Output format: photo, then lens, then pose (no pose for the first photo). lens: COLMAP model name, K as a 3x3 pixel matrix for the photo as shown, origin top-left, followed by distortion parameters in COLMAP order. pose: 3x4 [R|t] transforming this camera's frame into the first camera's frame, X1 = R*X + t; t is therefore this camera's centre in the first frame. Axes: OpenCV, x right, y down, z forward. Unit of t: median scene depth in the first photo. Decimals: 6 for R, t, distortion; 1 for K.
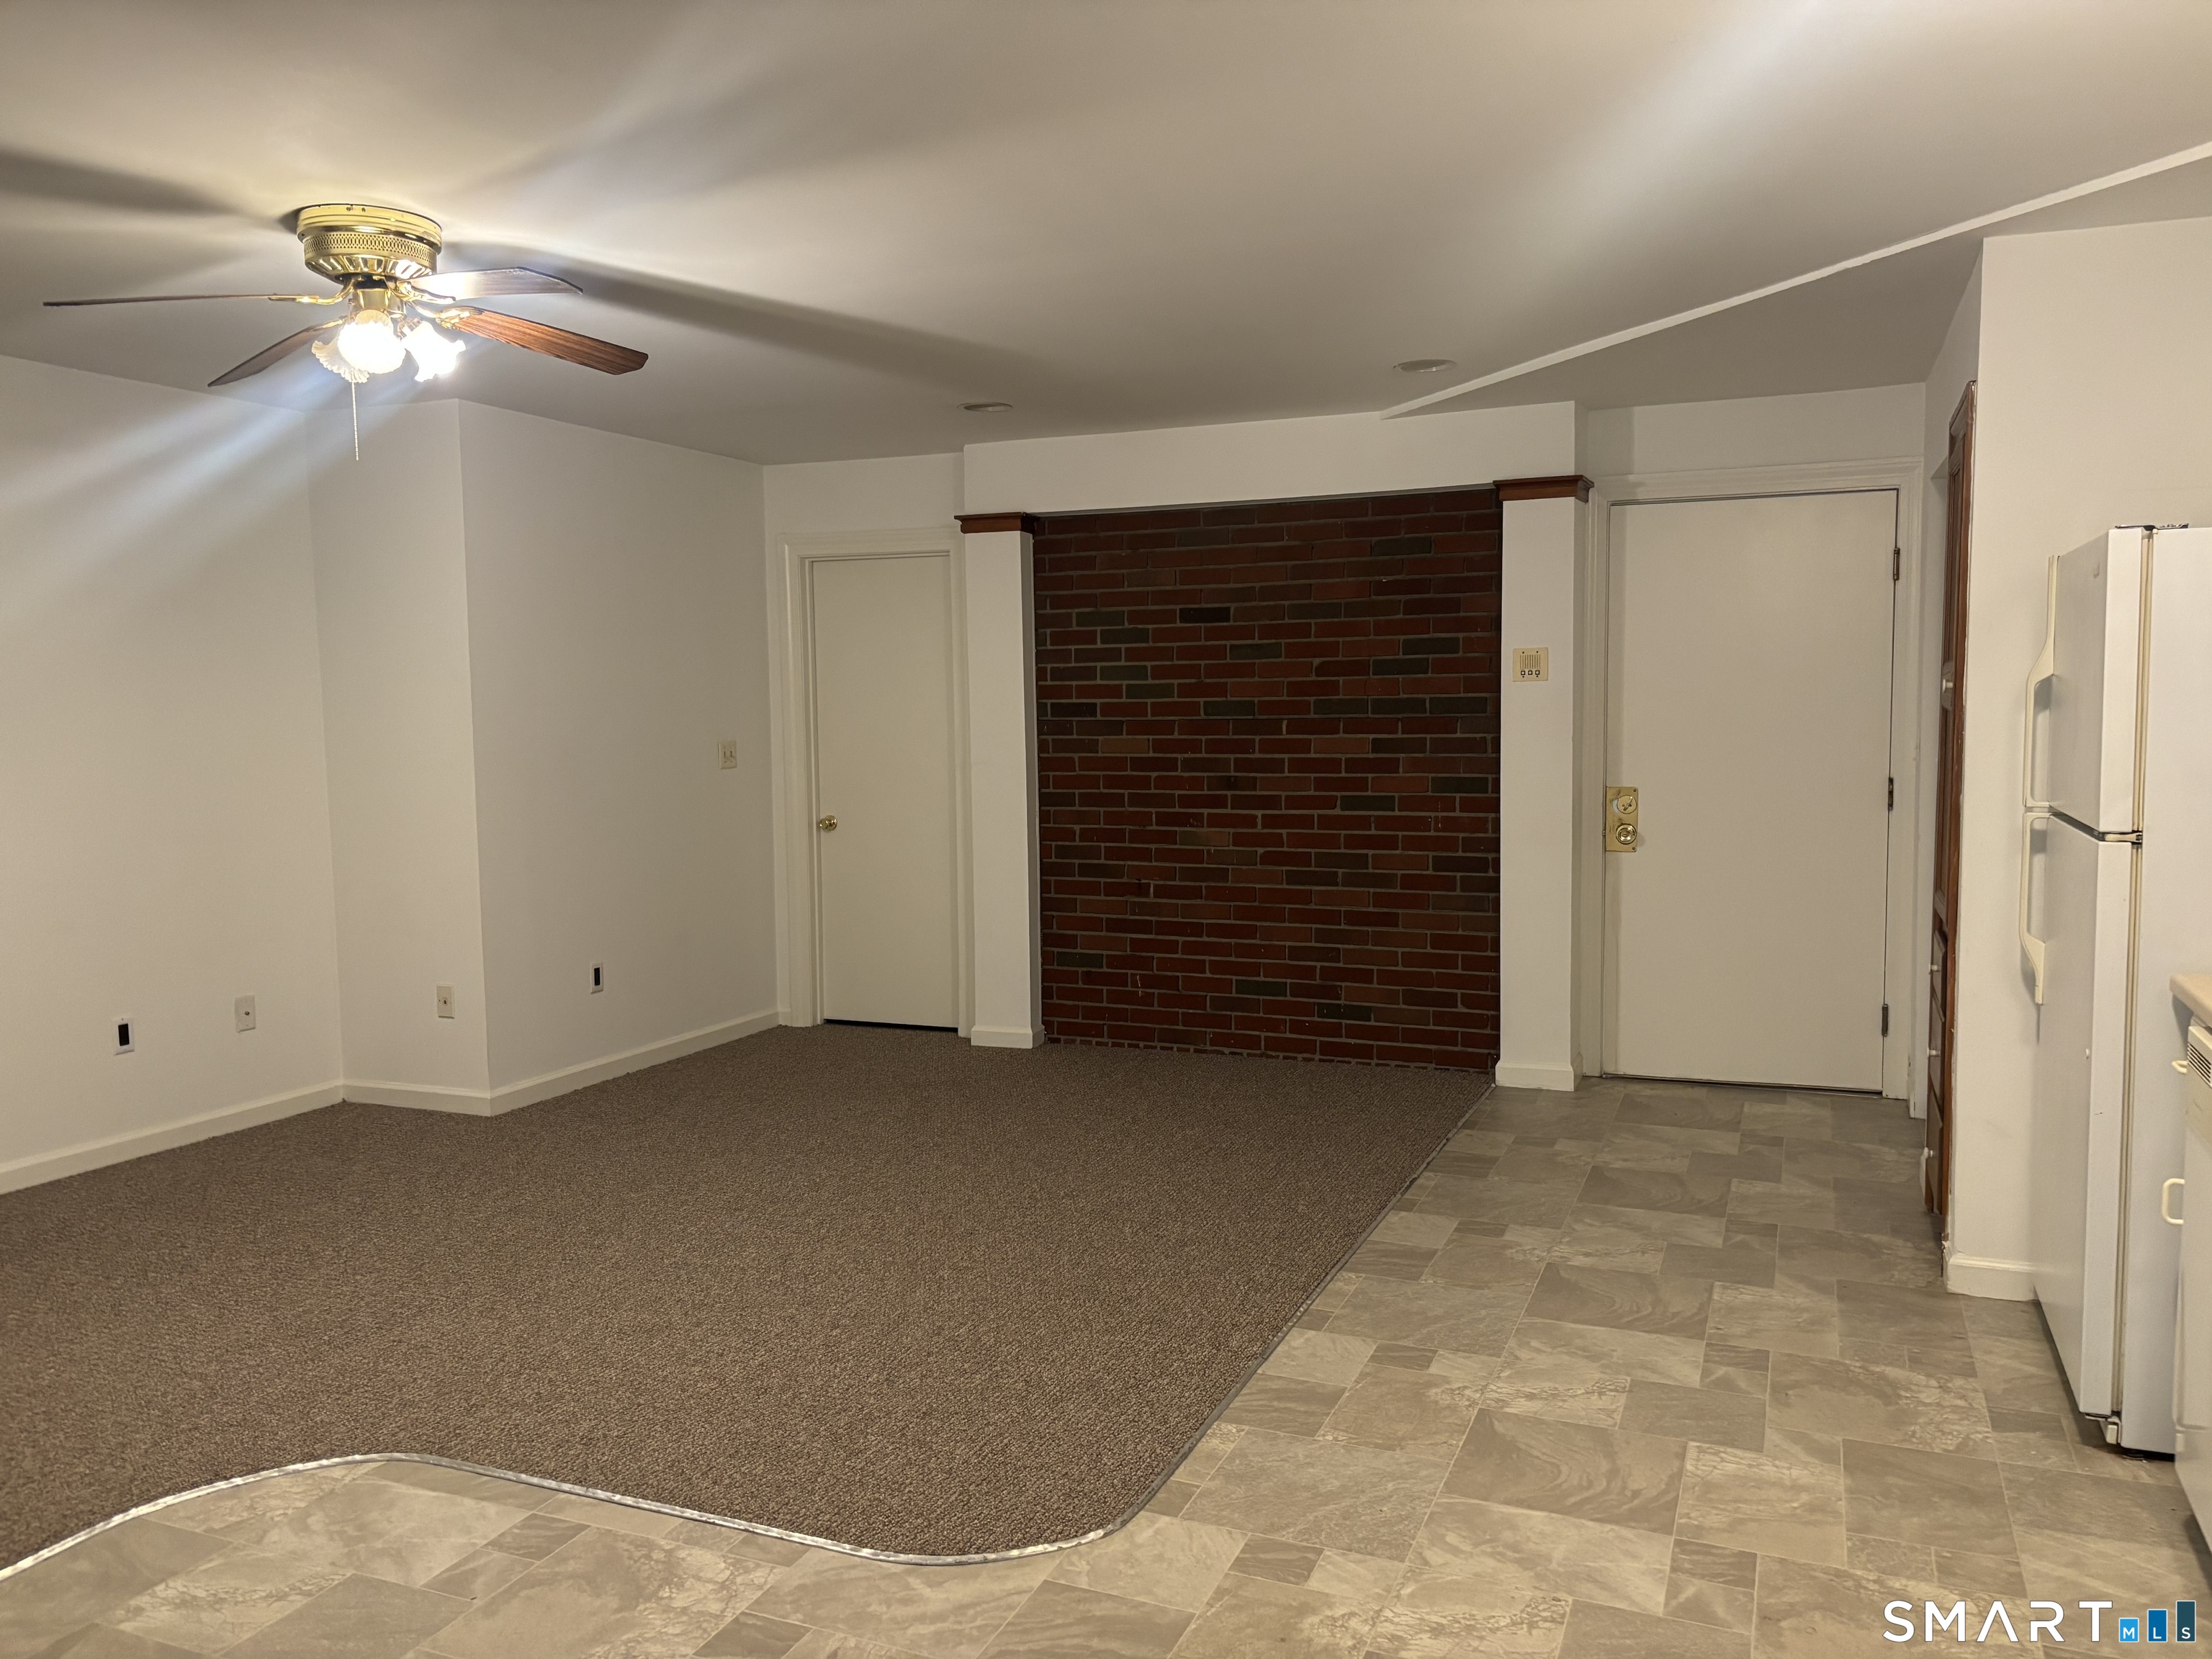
lens RADIAL K [[1691.5, 0, 1098.1], [0, 1691.5, 834.1], [0, 0, 1]] dist [0.082230, -0.076227]
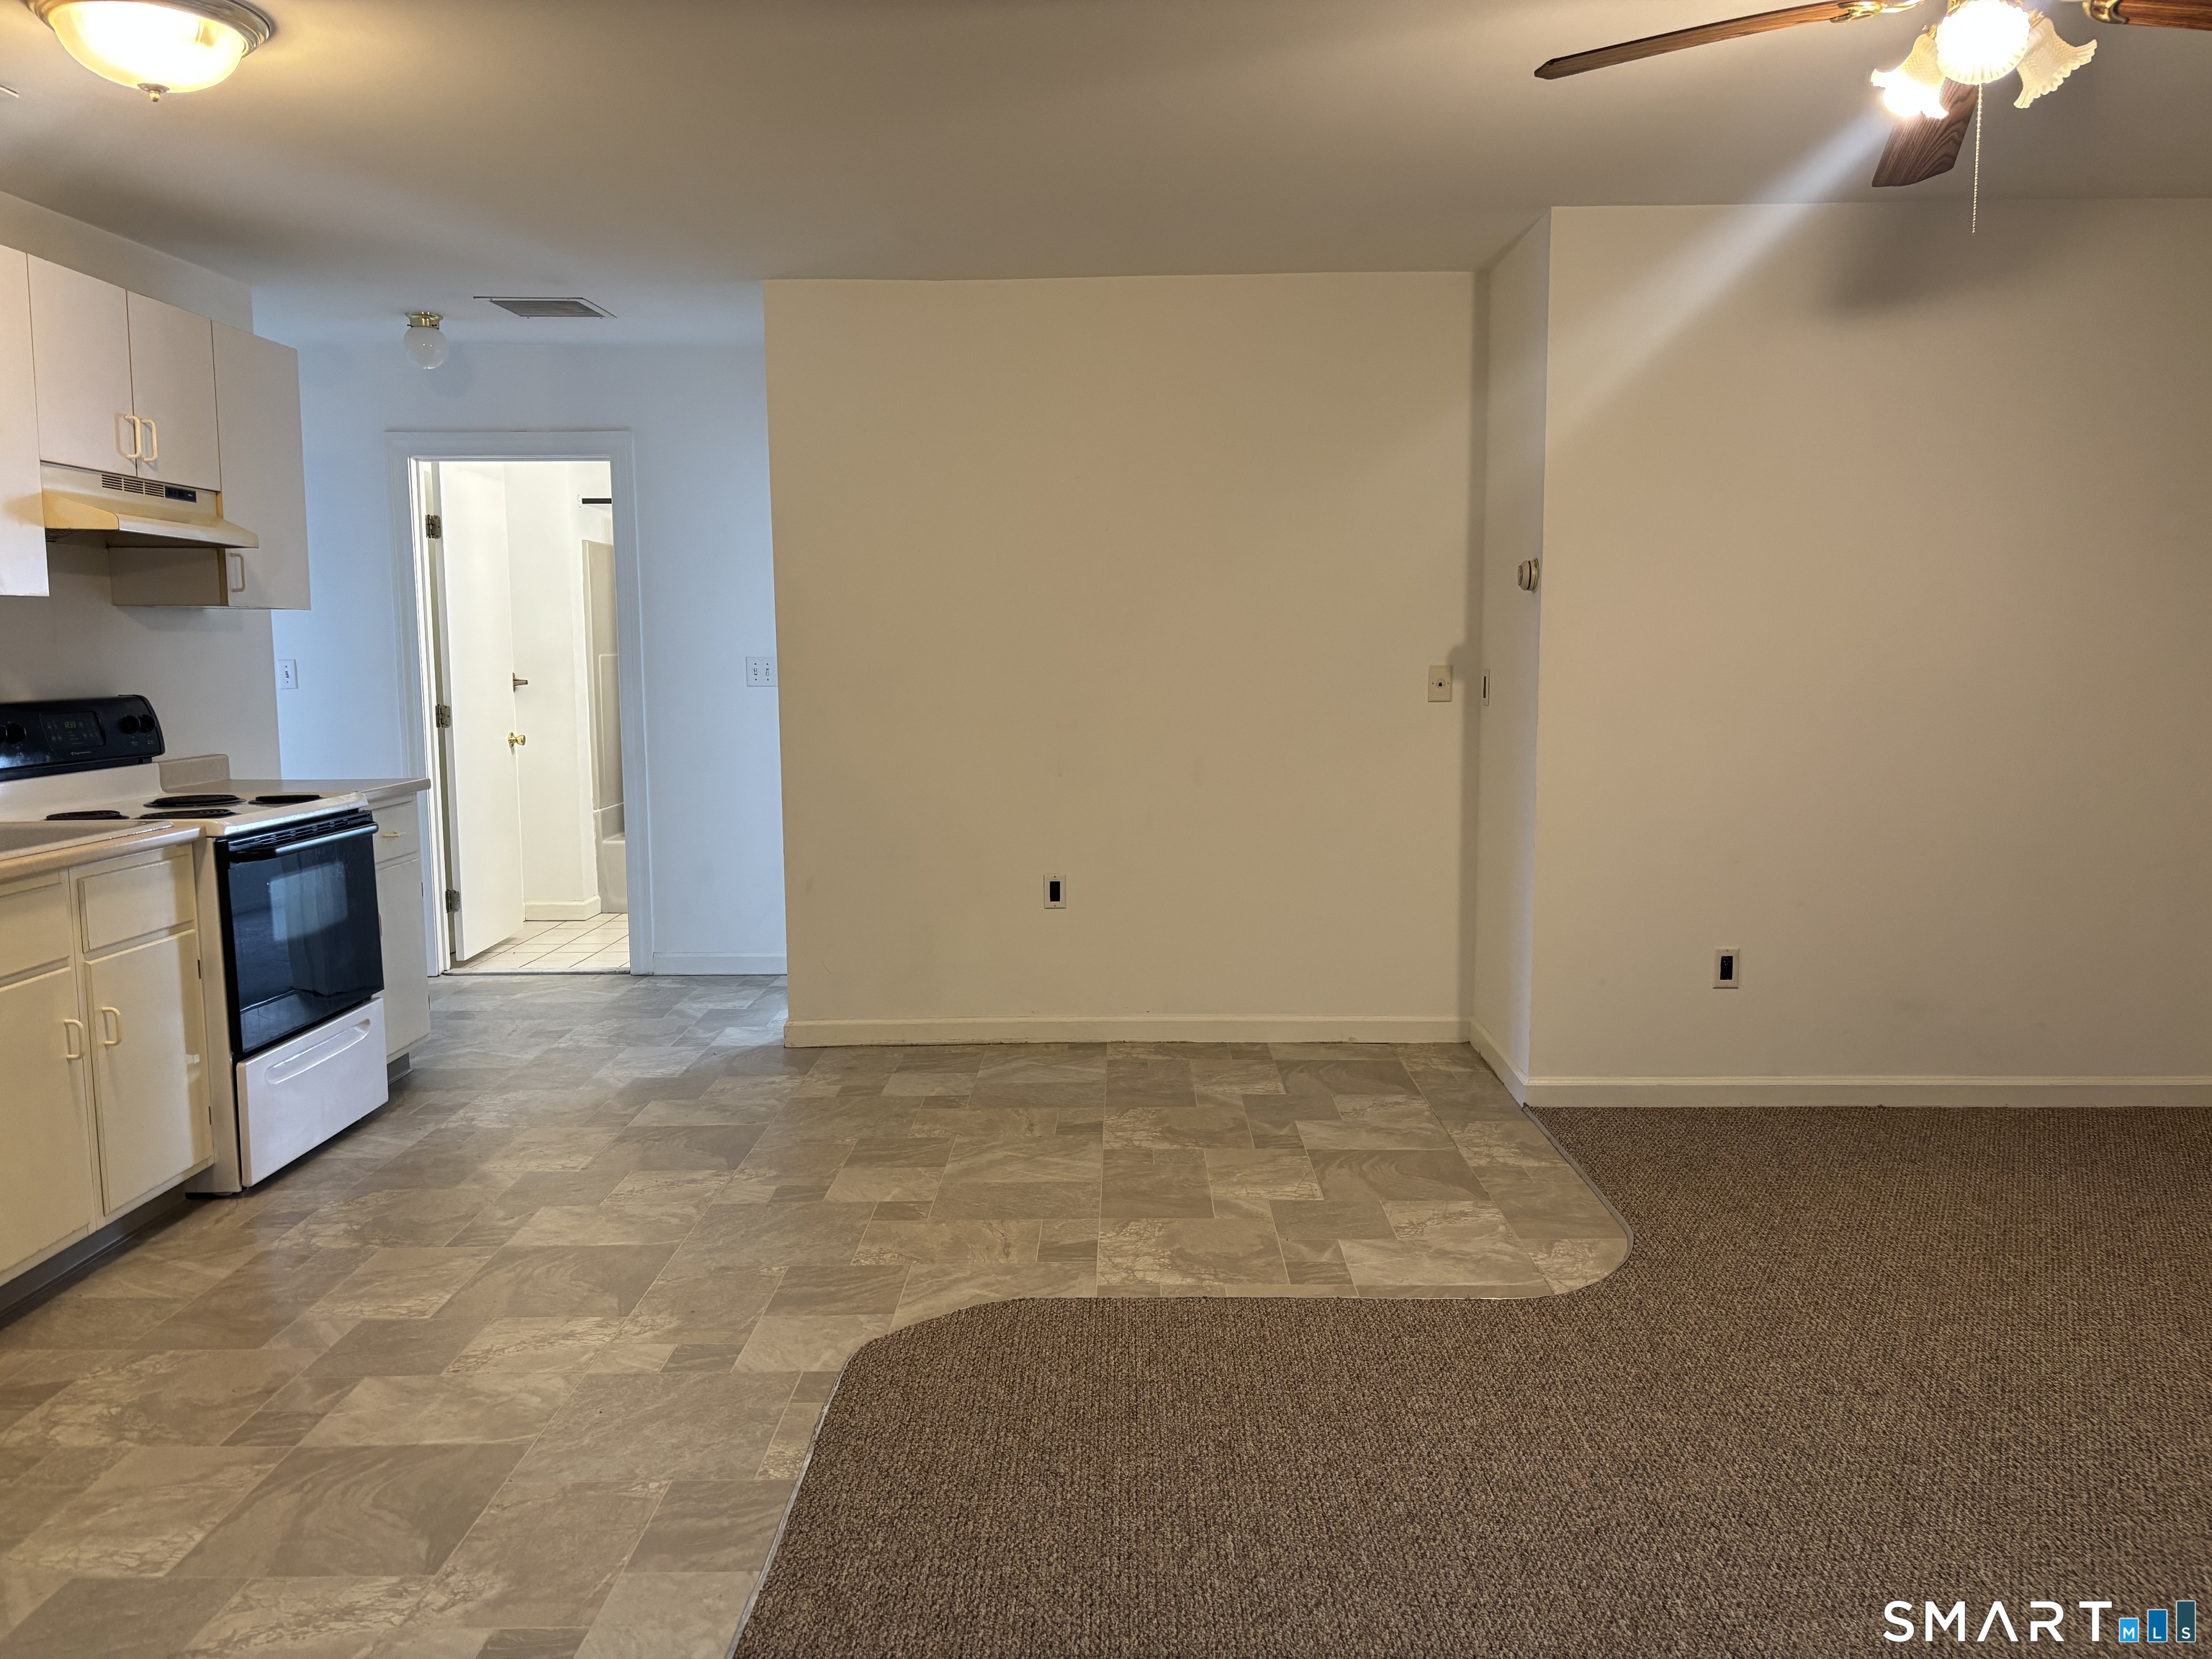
lens RADIAL K [[1691.5, 0, 1109.7], [0, 1691.5, 820.3], [0, 0, 1]] dist [0.082230, -0.076227]
pose [[-0.924882, 0.058687, -0.375699, 0.237189], [-0.009876, 0.983978, 0.178017, -0.119232], [0.380127, 0.168356, -0.909483, 1.890306]]
